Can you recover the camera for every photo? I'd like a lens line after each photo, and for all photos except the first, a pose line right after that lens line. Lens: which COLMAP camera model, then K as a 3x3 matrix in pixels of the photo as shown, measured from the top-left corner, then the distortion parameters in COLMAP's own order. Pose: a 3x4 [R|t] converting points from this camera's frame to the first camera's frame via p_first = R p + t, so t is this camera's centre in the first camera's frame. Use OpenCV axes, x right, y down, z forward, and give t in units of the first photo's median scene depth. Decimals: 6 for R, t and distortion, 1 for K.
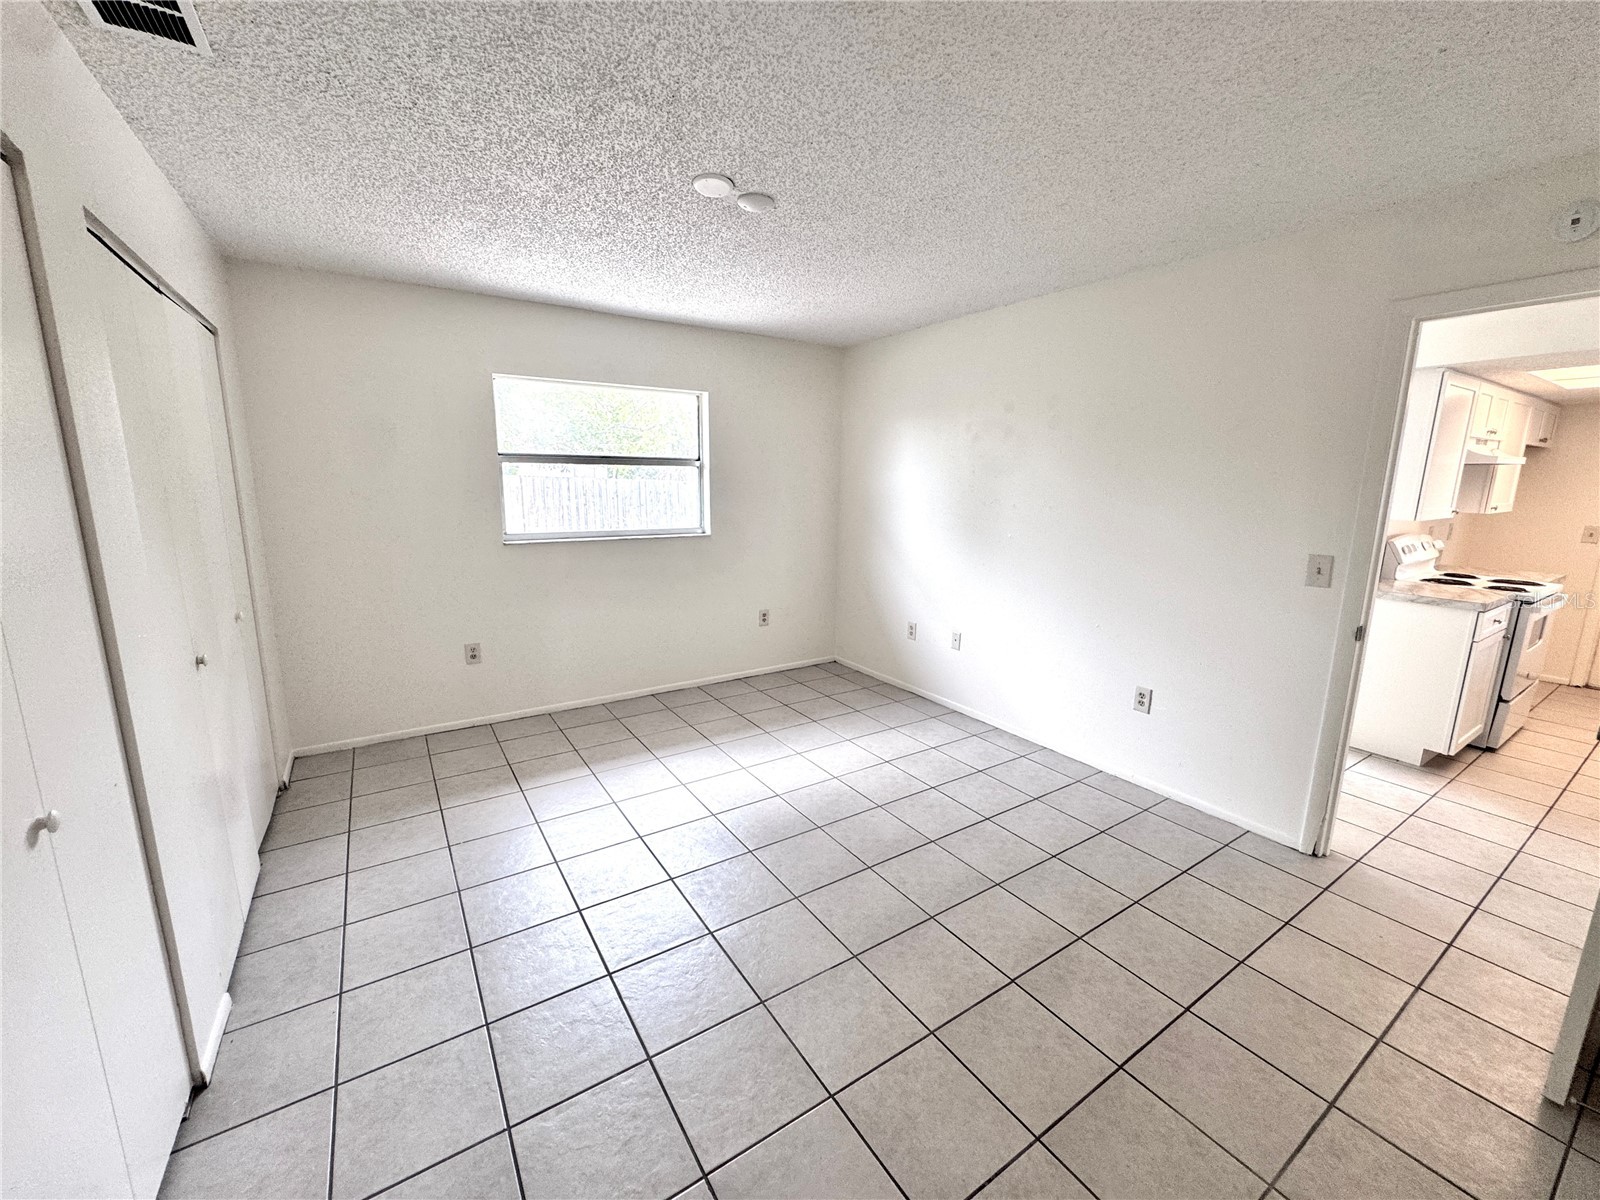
lens RADIAL K [[643.6, 0, 791.4], [0, 643.6, 595.5], [0, 0, 1]] dist [-0.004676, 0.000747]
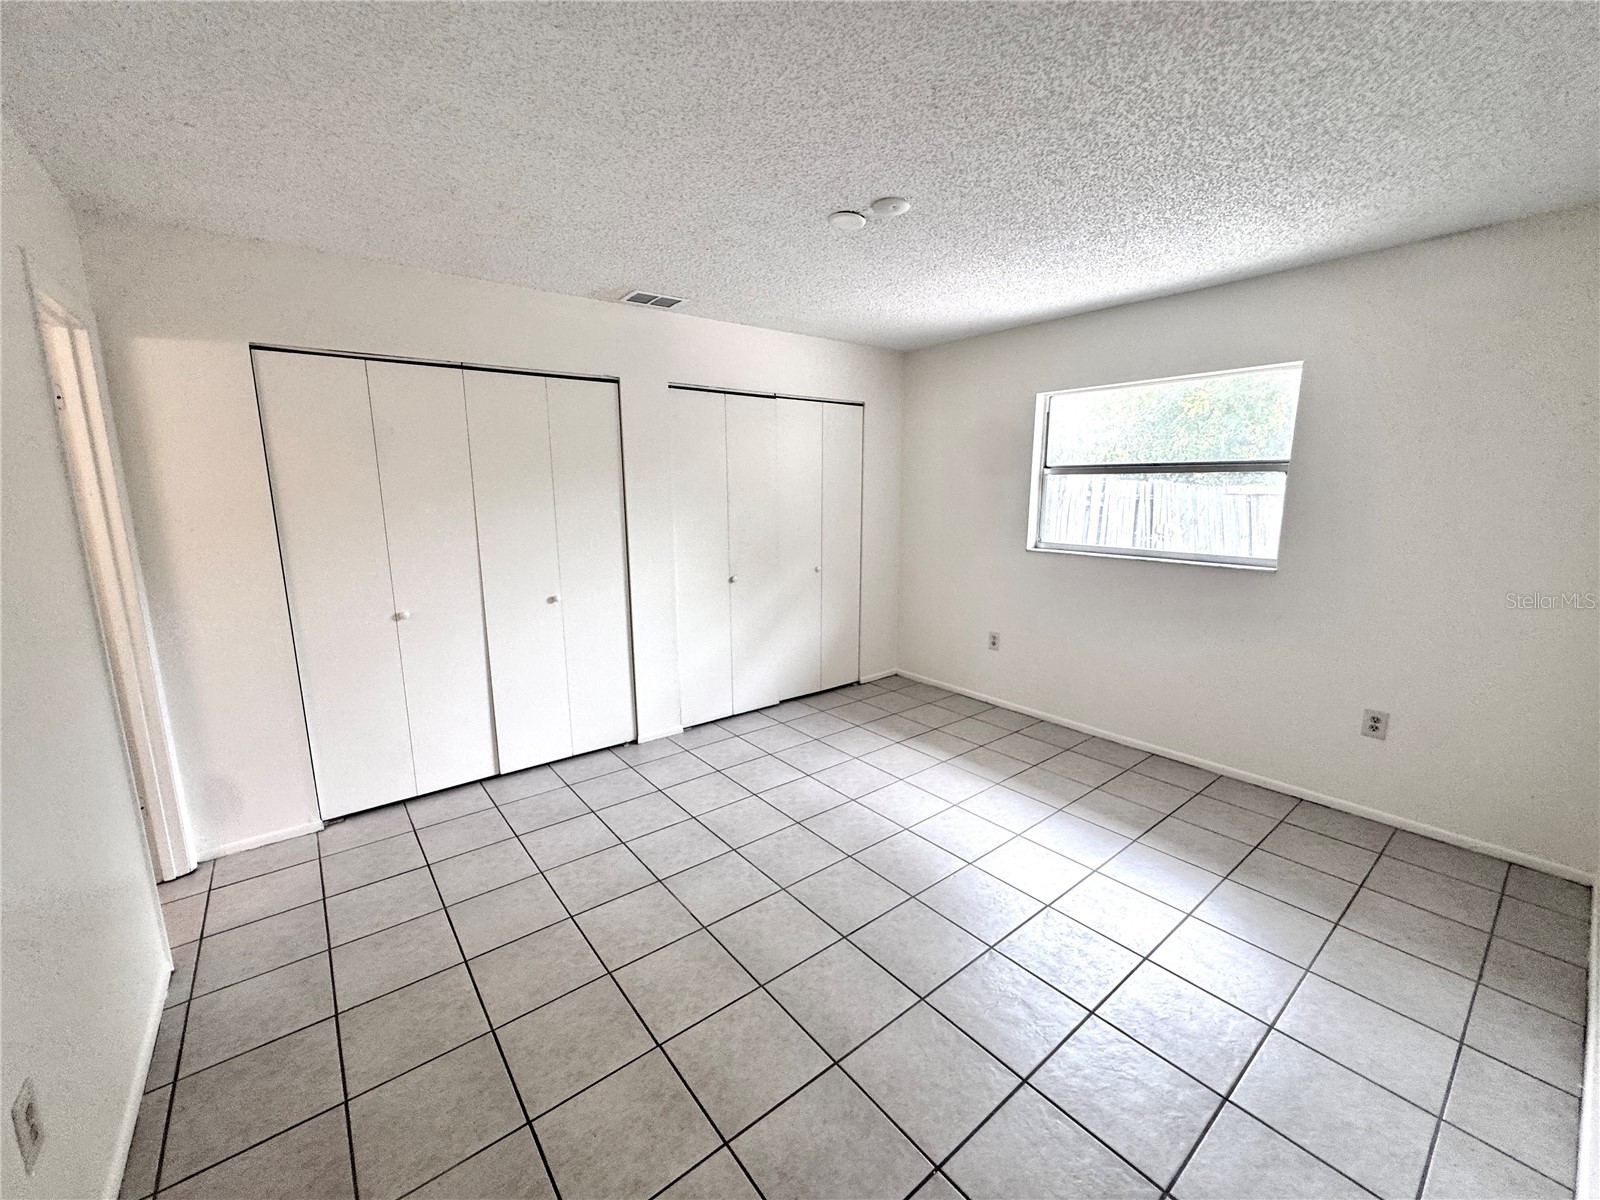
lens RADIAL K [[643.6, 0, 802.1], [0, 643.6, 595.9], [0, 0, 1]] dist [-0.004676, 0.000747]
pose [[0.095589, 0.158195, -0.982770, 0.567457], [-0.173203, 0.974874, 0.140078, -0.086641], [0.980236, 0.156829, 0.120587, 0.486682]]
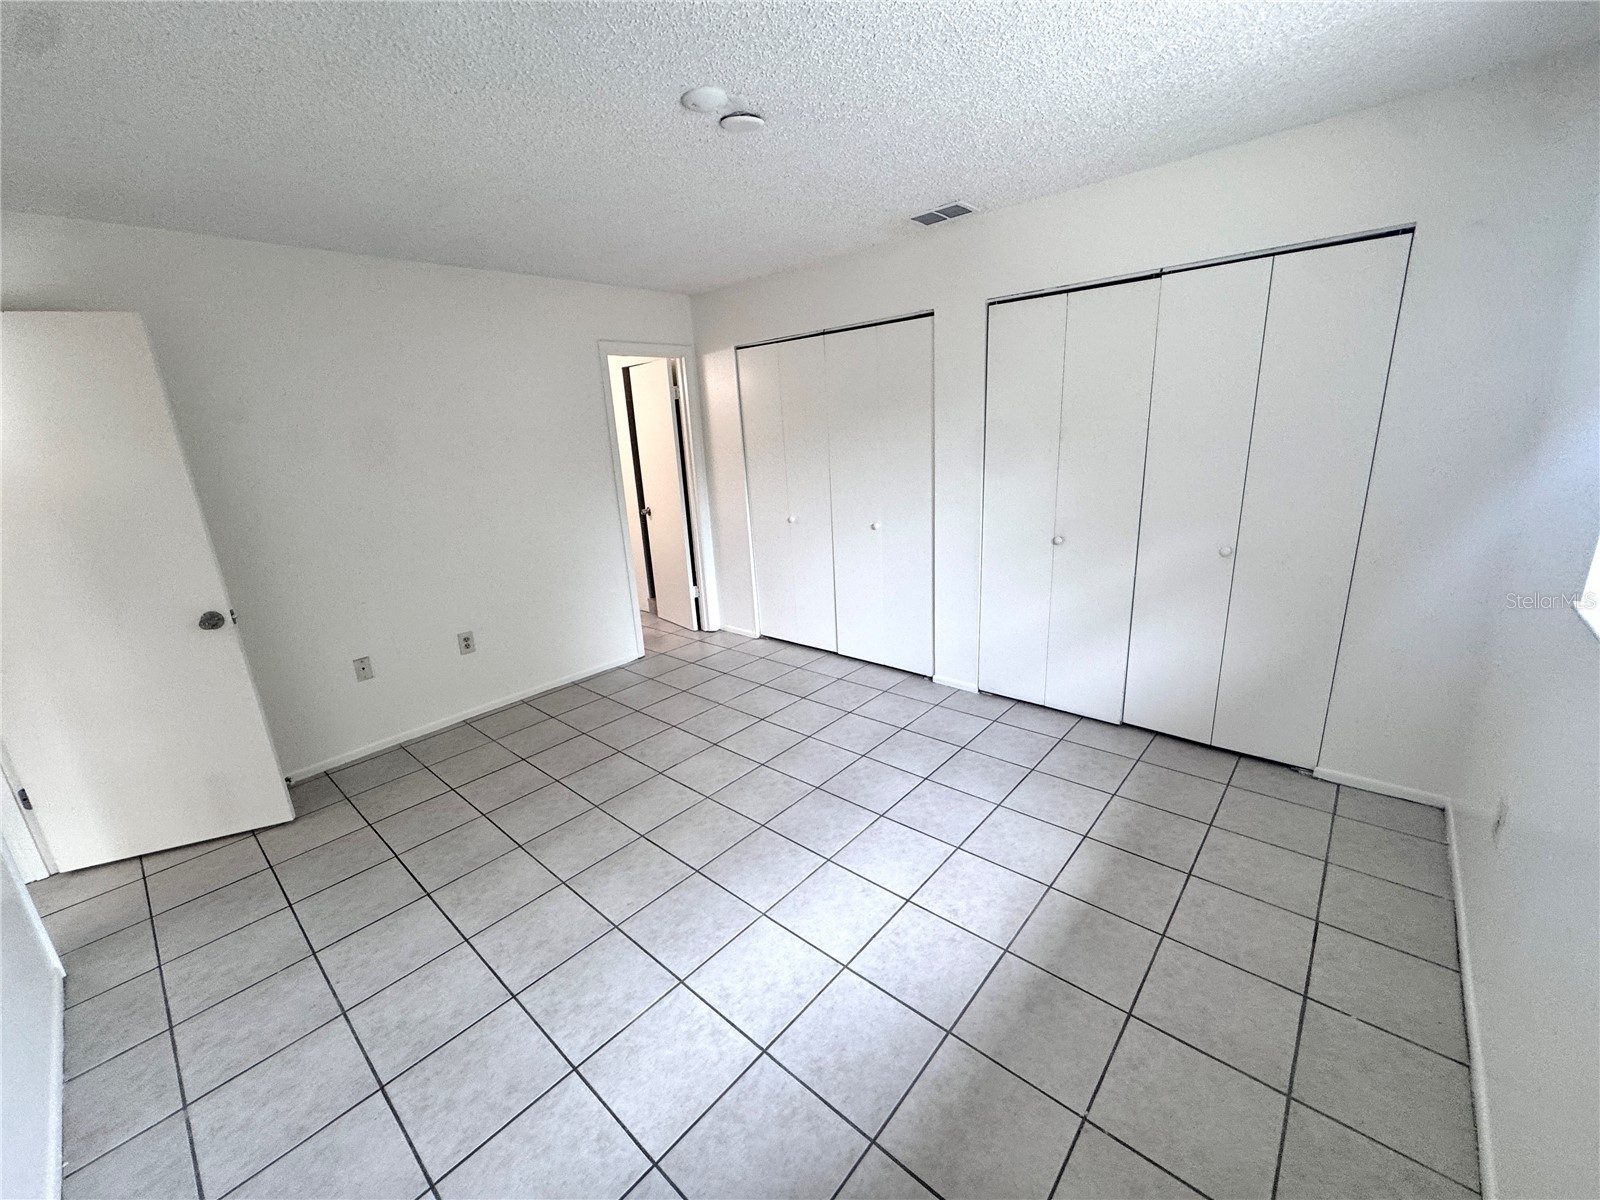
lens RADIAL K [[643.6, 0, 793.7], [0, 643.6, 596.7], [0, 0, 1]] dist [-0.004676, 0.000747]
pose [[-0.965186, 0.109749, -0.237427, 0.058456], [-0.001035, 0.906105, 0.423052, -0.224891], [0.261563, 0.408569, -0.874446, 1.142911]]
